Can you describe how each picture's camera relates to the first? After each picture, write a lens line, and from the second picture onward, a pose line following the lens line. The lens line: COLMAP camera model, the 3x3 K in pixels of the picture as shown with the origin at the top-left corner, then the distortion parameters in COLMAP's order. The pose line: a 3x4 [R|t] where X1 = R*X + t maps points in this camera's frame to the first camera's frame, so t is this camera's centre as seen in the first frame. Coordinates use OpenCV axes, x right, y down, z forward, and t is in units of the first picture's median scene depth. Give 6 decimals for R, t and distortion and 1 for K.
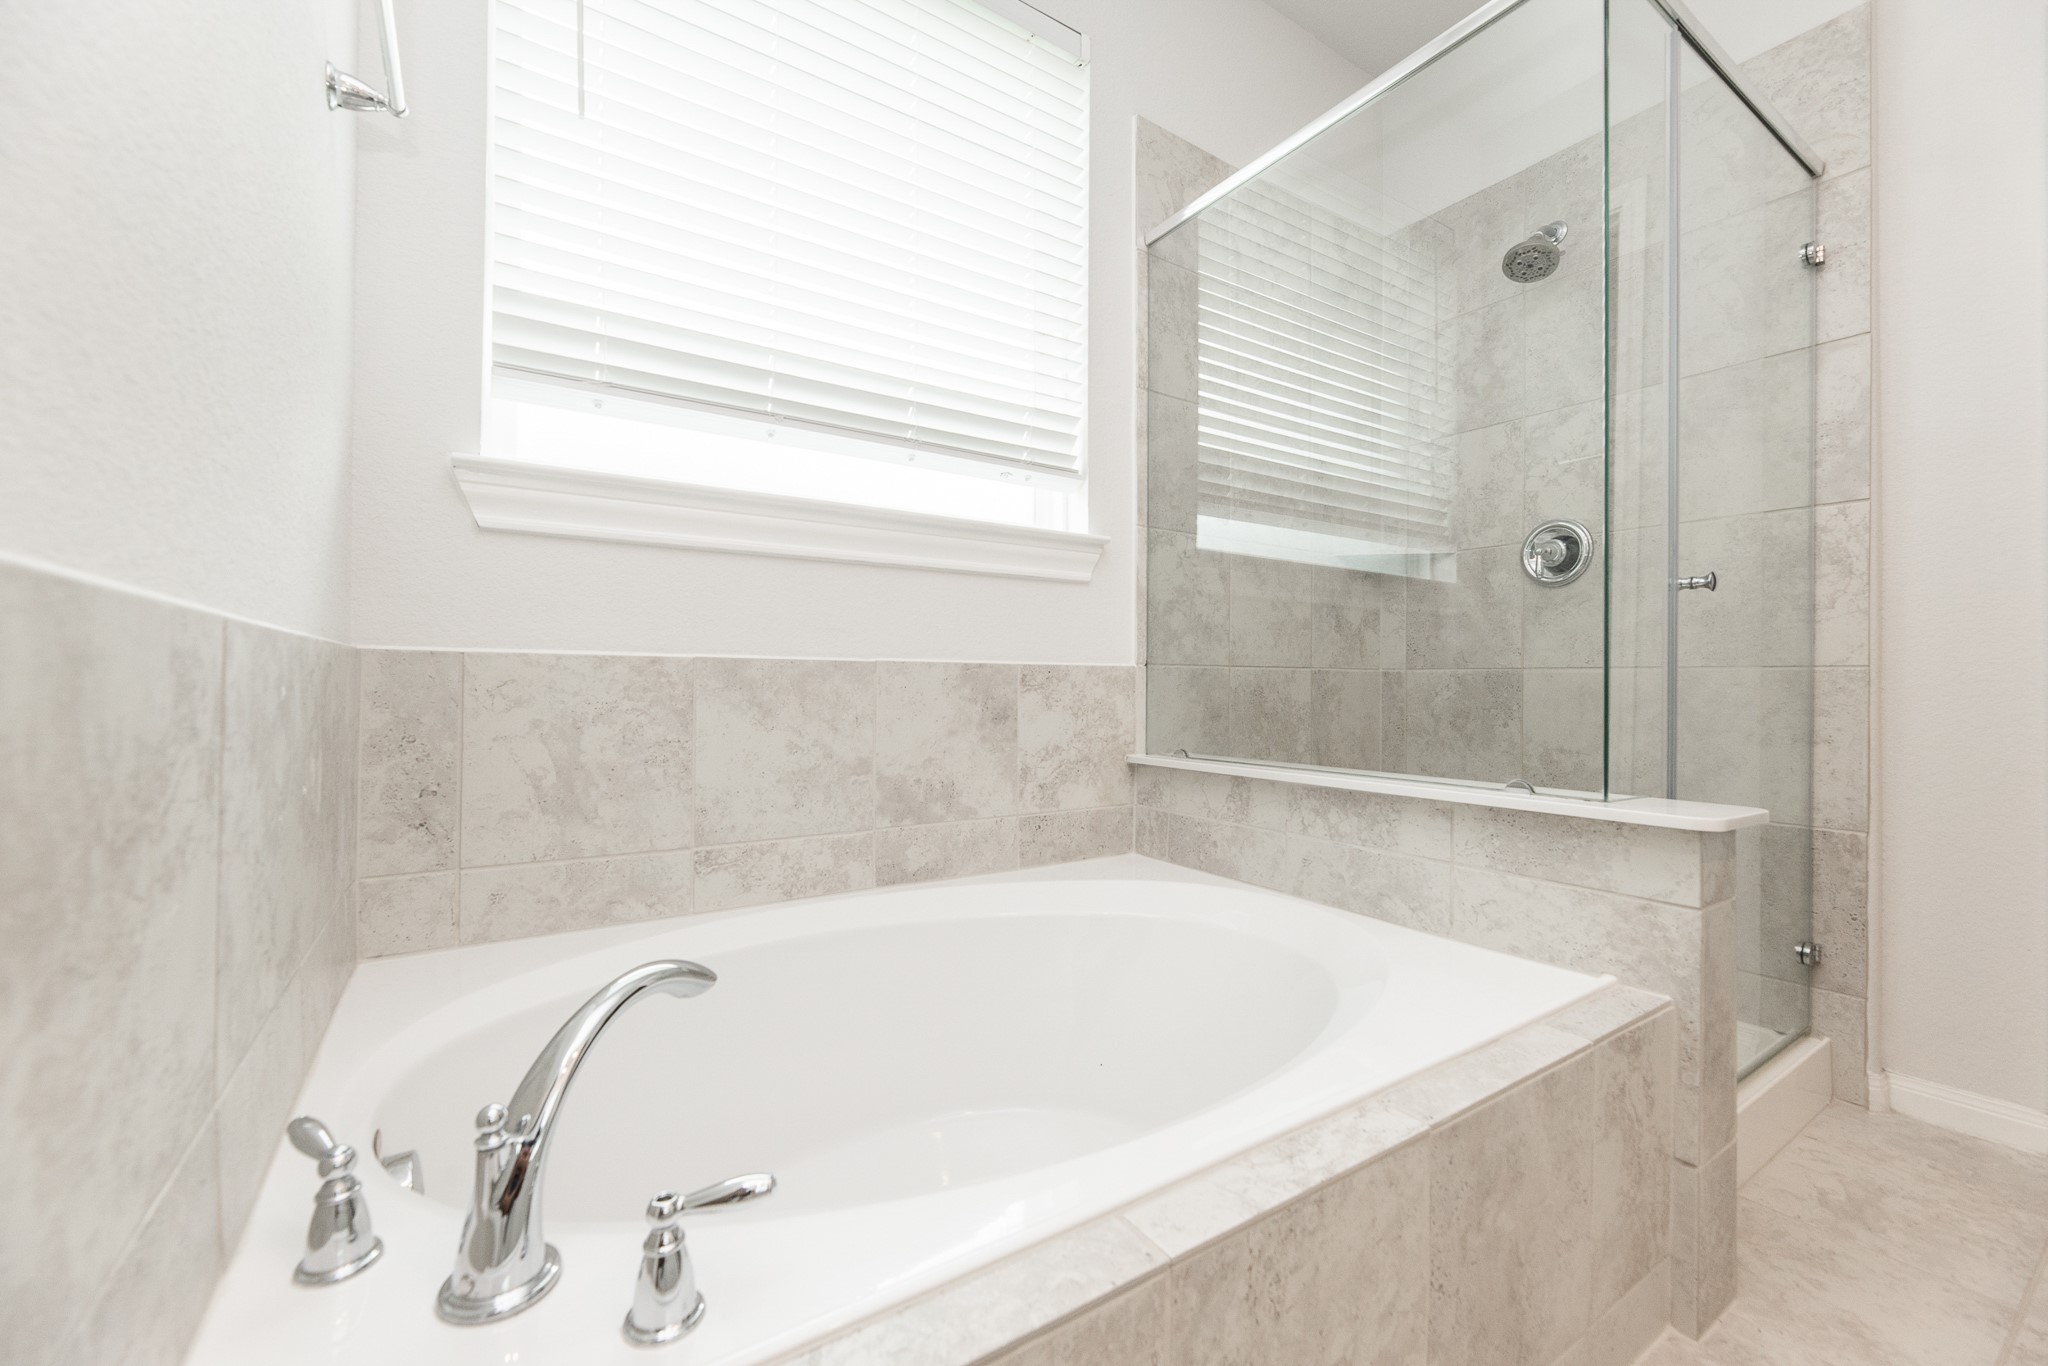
lens RADIAL K [[833.8, 0, 1033.6], [0, 833.8, 684.7], [0, 0, 1]] dist [-0.002726, 0.000073]
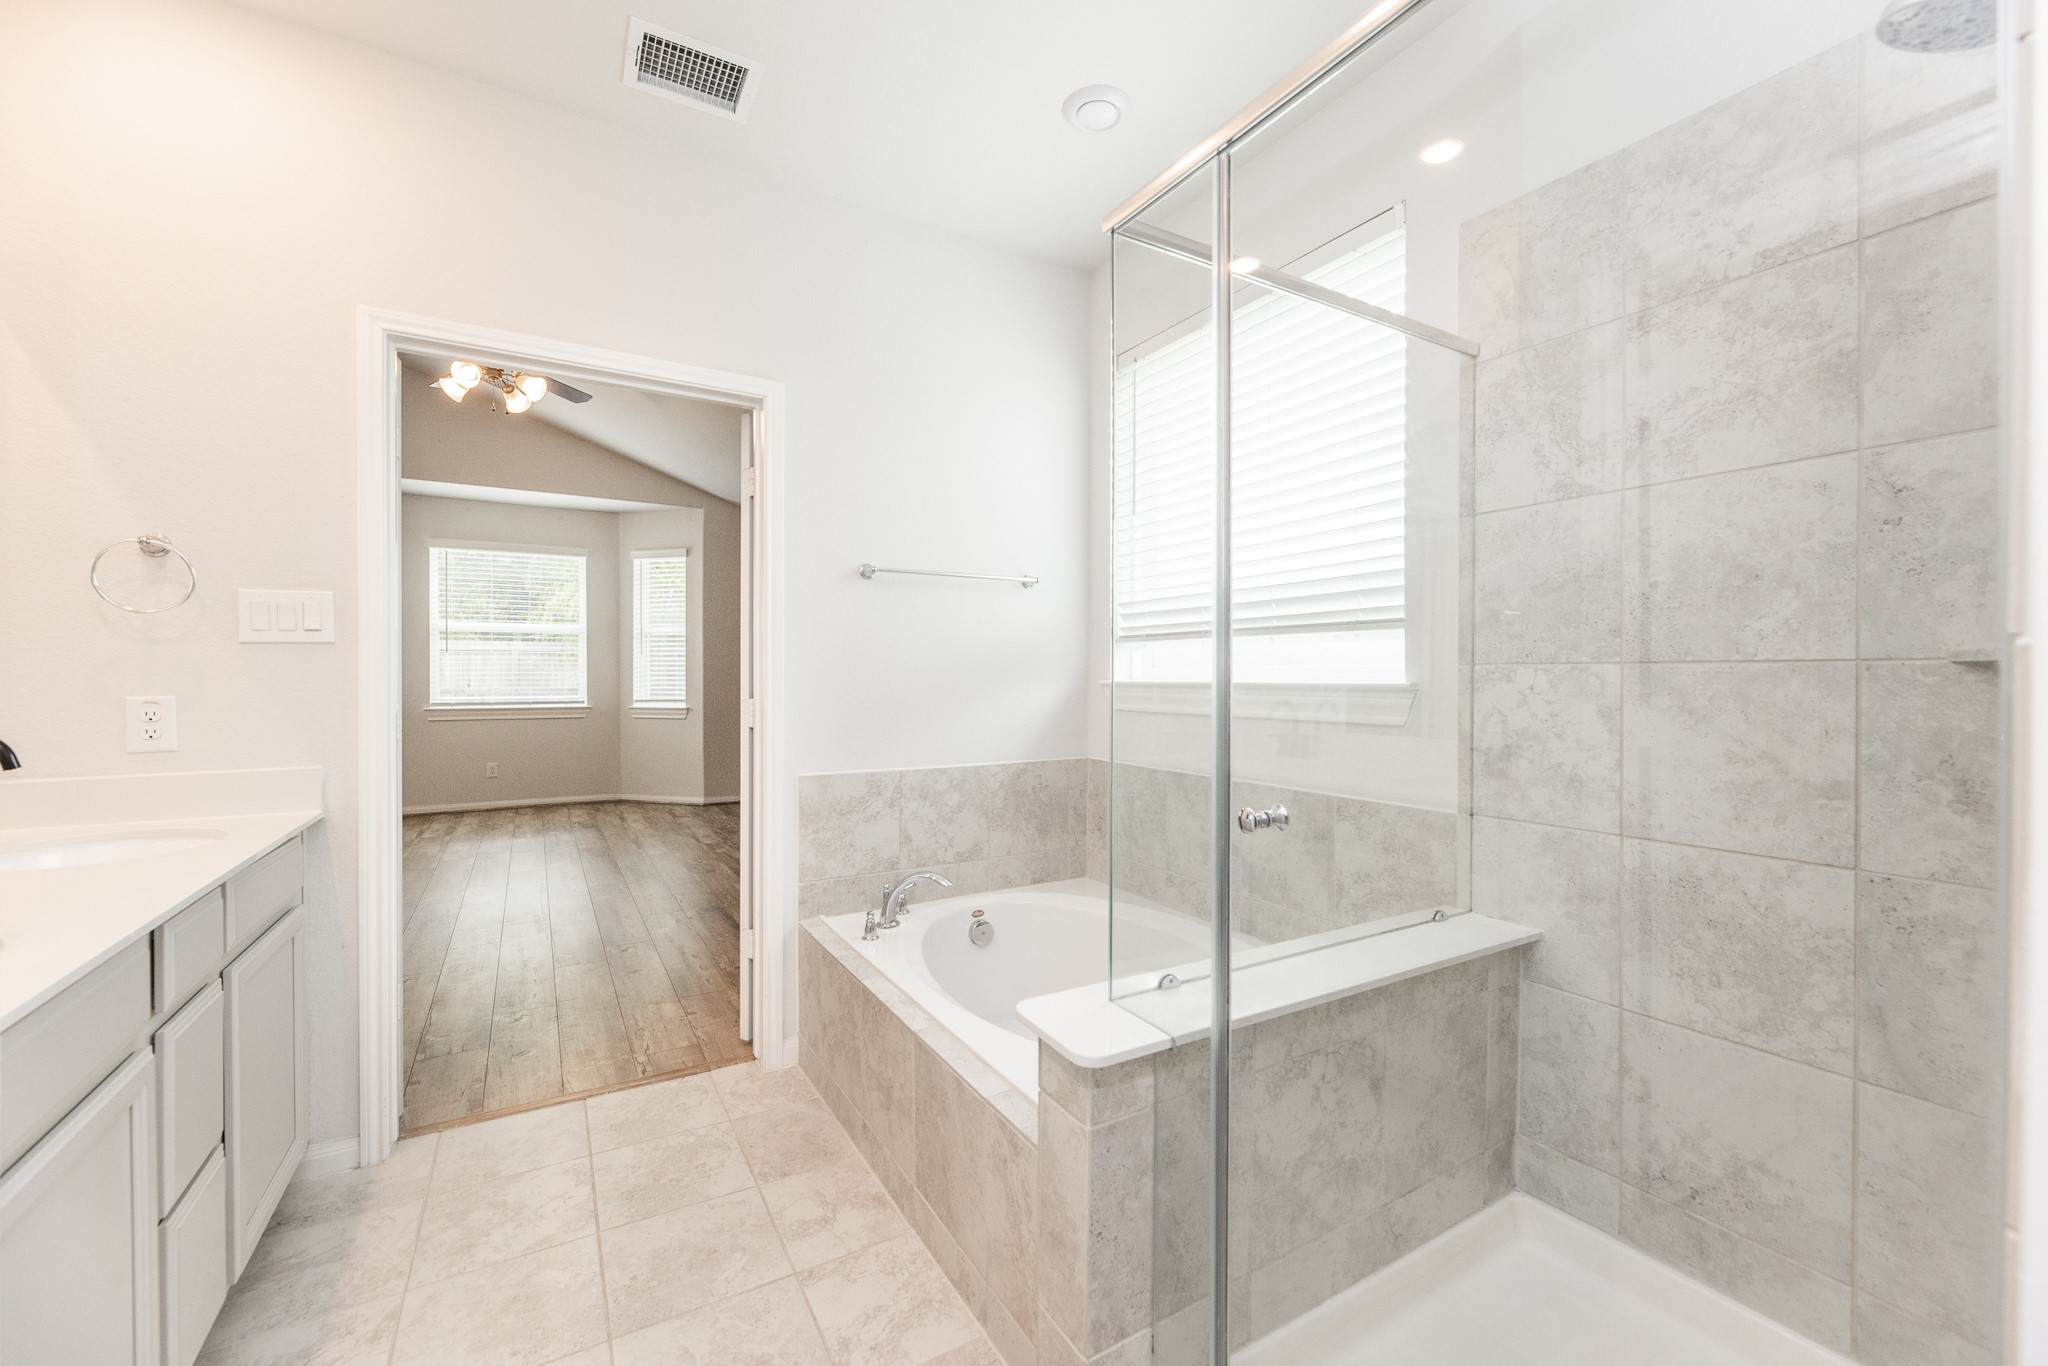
lens RADIAL K [[833.8, 0, 1033.2], [0, 833.8, 683.7], [0, 0, 1]] dist [-0.002726, 0.000073]
pose [[-0.049729, 0.007006, -0.998738, 1.140375], [0.000815, 0.999975, 0.006974, -0.185724], [0.998762, -0.000468, -0.049733, 0.596791]]
